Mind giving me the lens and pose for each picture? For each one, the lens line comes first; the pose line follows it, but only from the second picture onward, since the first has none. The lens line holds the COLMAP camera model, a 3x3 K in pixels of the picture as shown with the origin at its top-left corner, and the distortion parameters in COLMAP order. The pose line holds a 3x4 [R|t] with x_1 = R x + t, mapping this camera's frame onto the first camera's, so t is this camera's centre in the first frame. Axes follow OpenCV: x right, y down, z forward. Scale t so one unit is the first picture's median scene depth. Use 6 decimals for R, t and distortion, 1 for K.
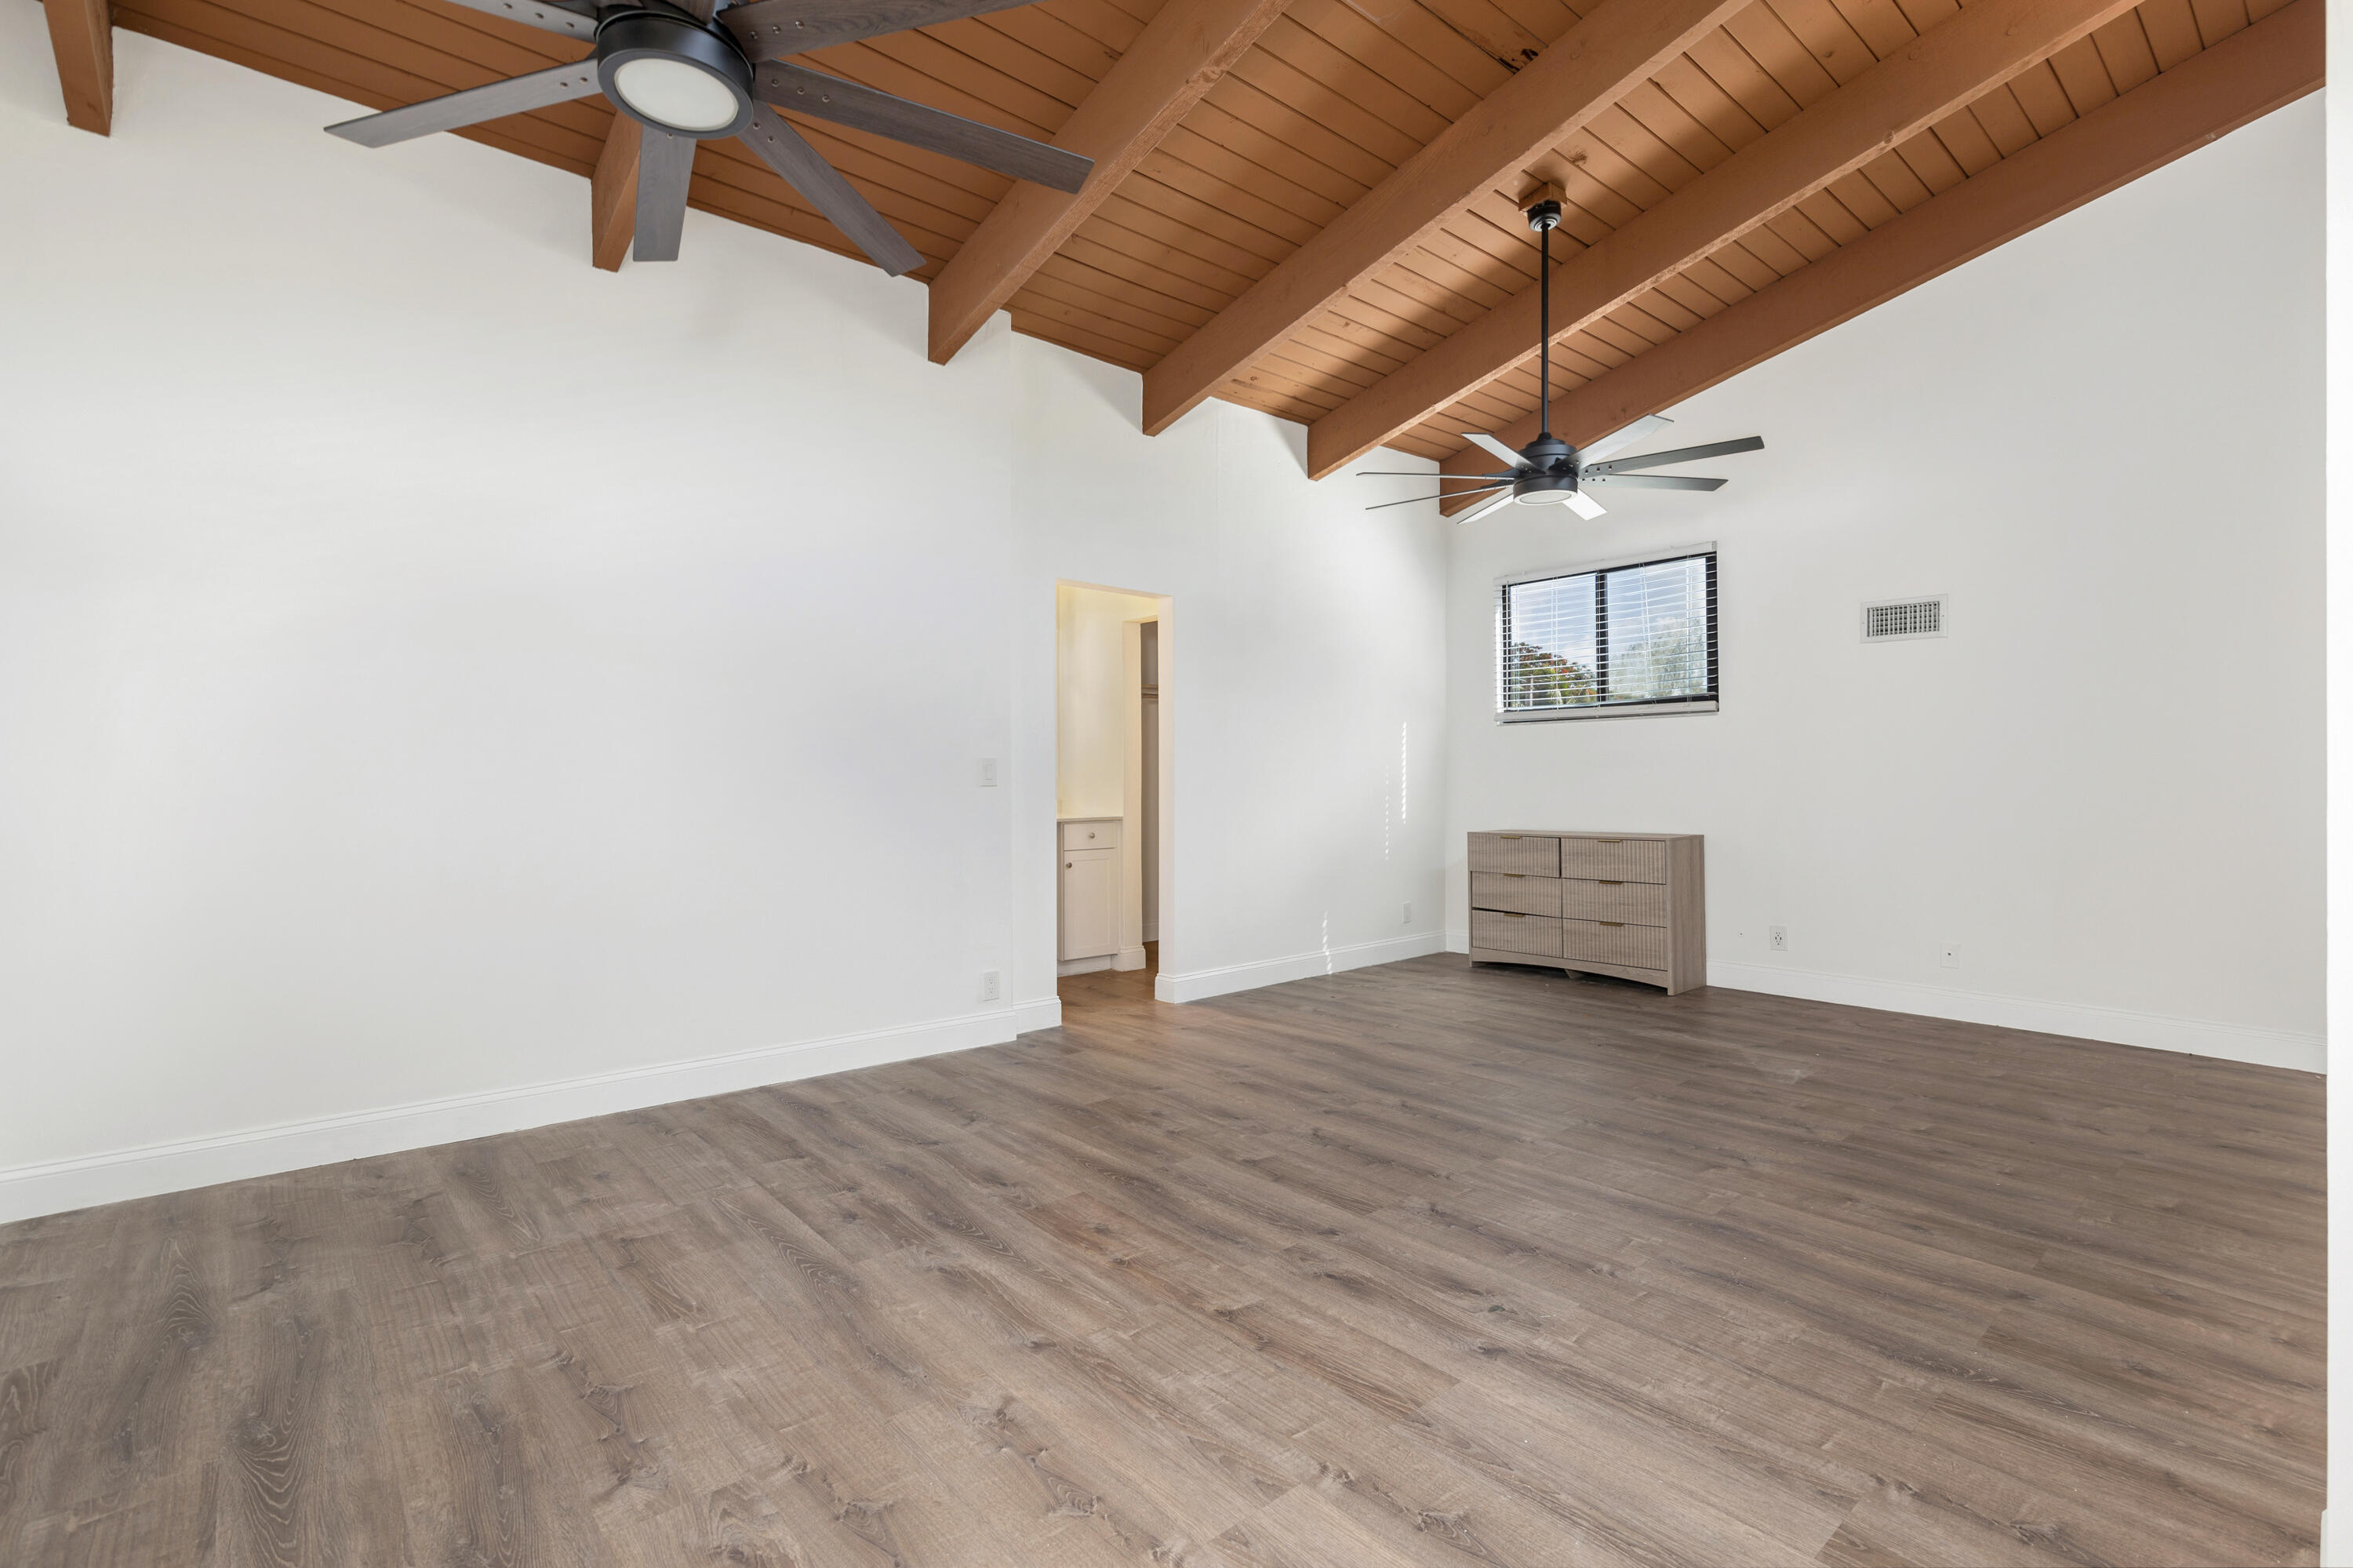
lens RADIAL K [[1072.5, 0, 1172.1], [0, 1072.5, 773.6], [0, 0, 1]] dist [0.001114, -0.002548]
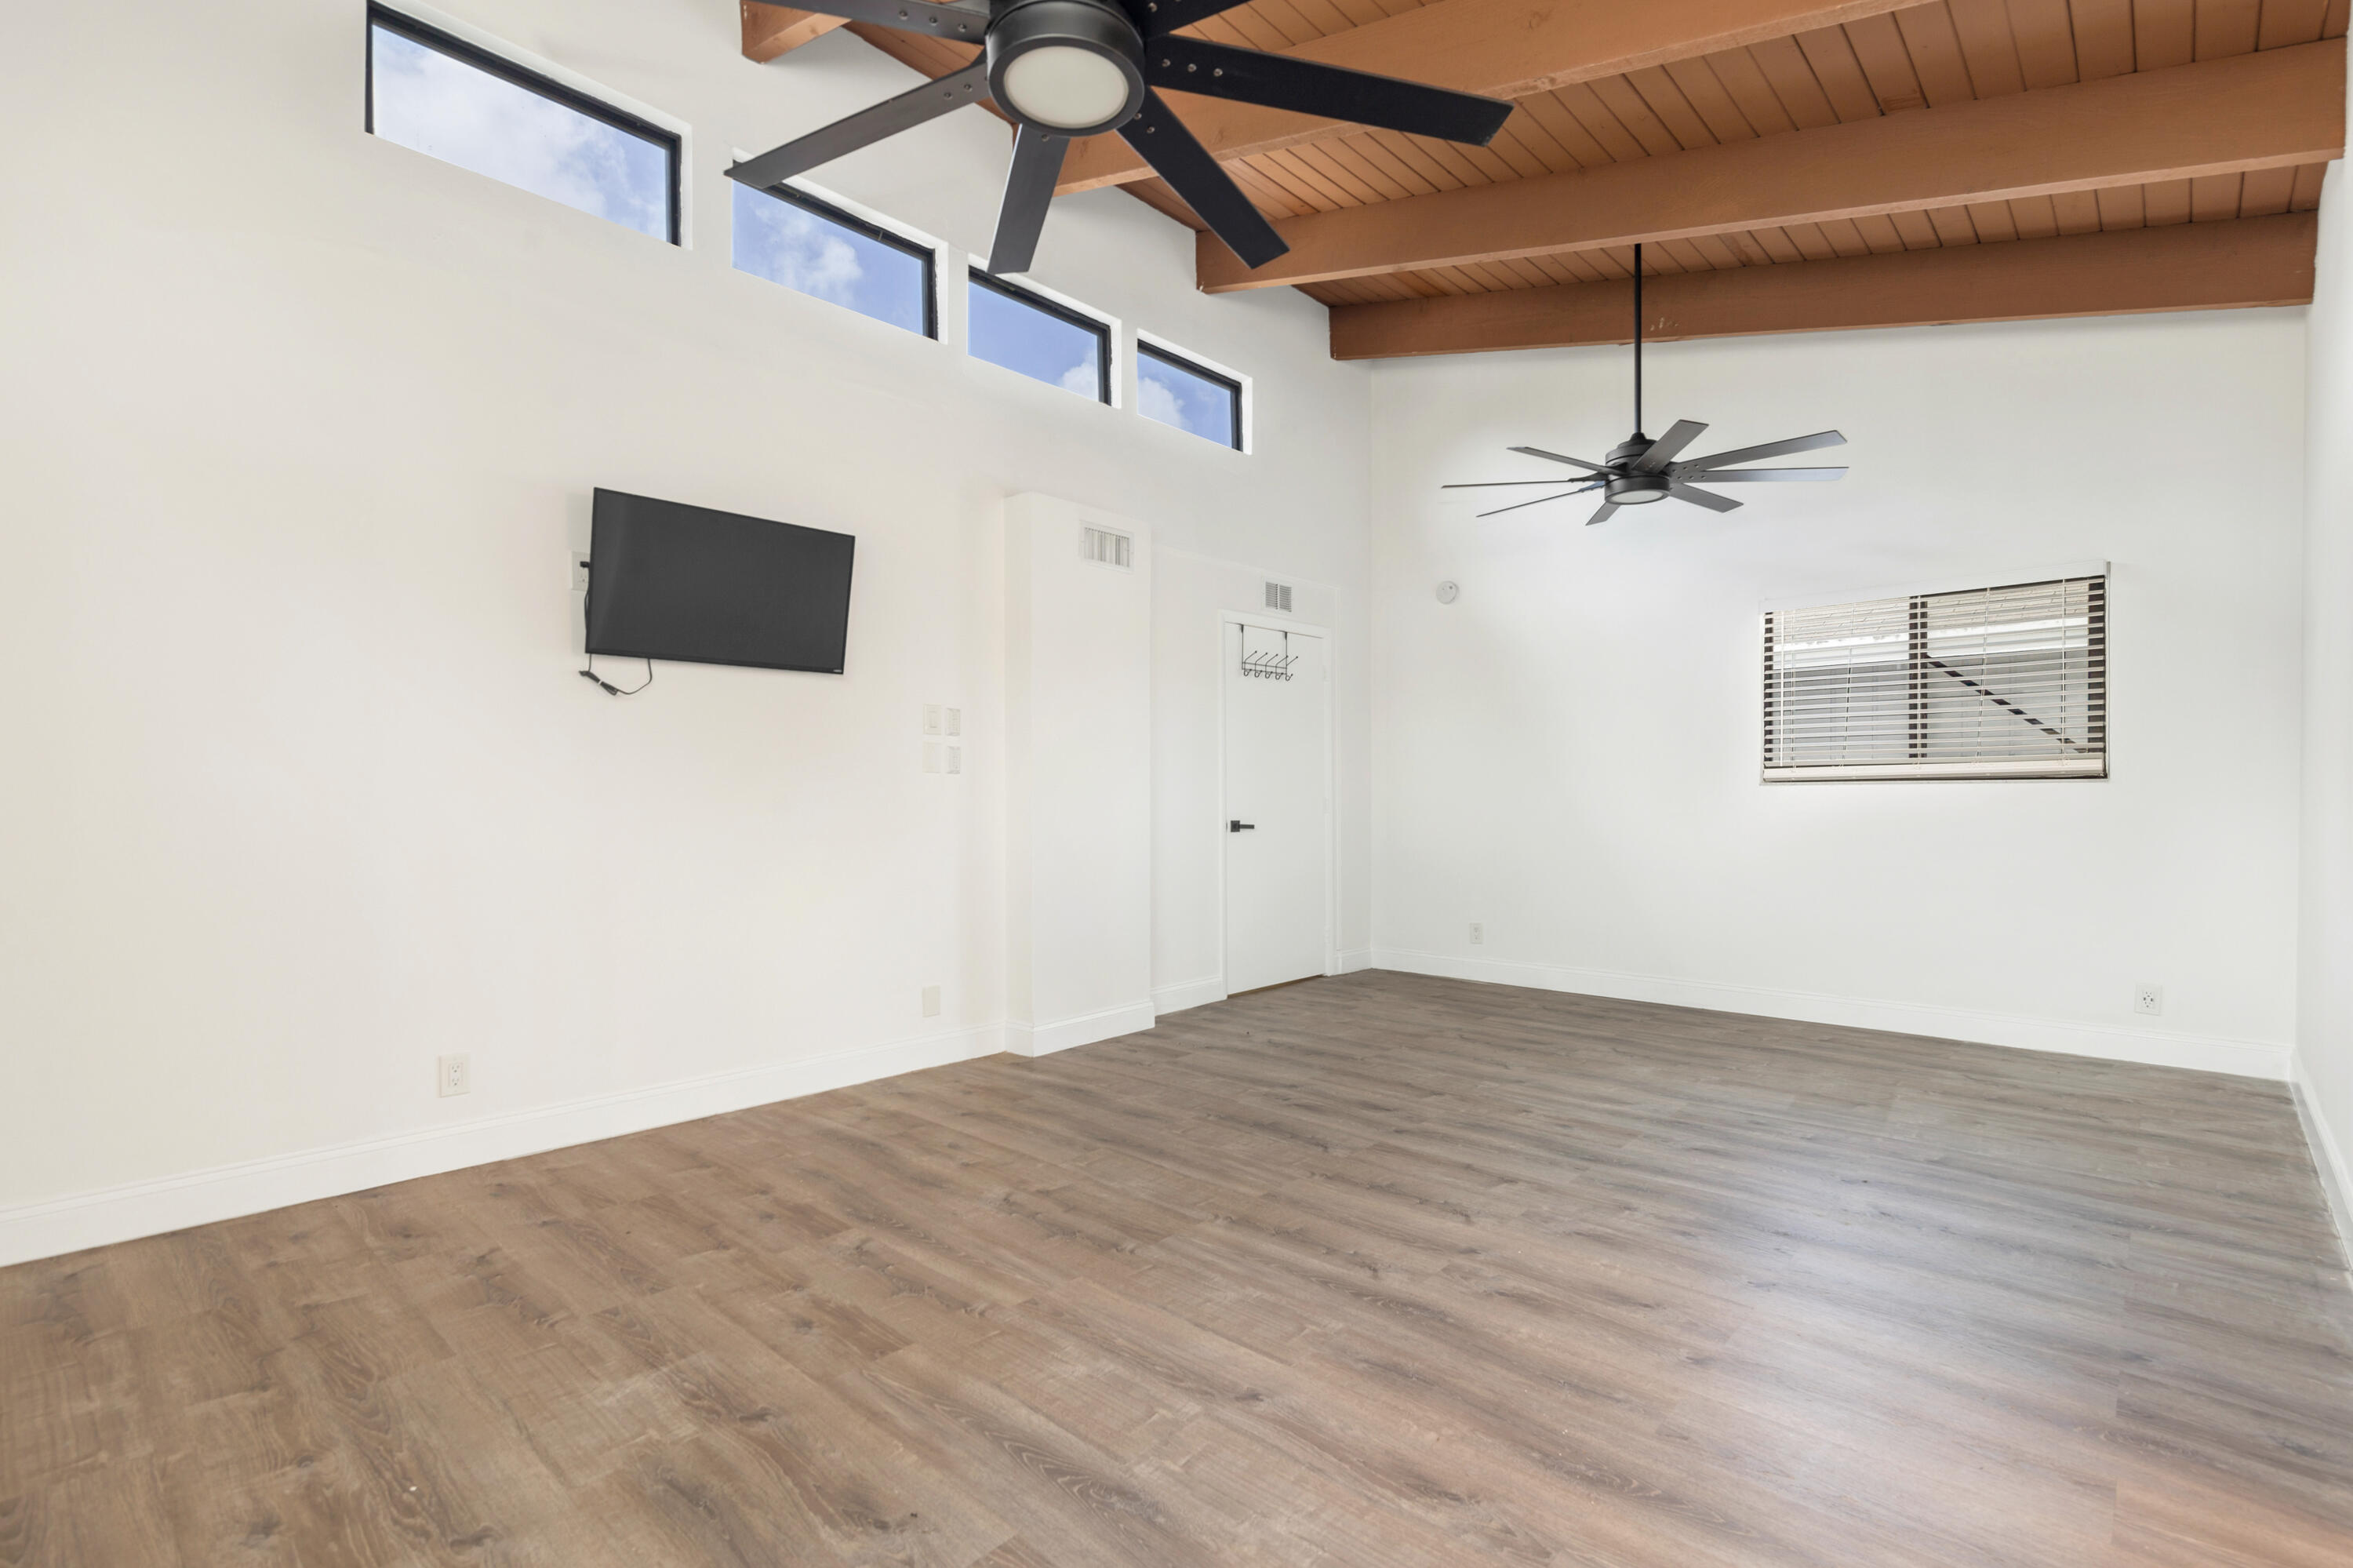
lens RADIAL K [[1072.5, 0, 1171.4], [0, 1072.5, 788.6], [0, 0, 1]] dist [0.001114, -0.002548]
pose [[-0.993416, 0.003732, -0.114498, 0.494328], [0.003729, 0.999993, 0.000239, -0.001238], [0.114498, -0.000189, -0.993423, 1.951161]]
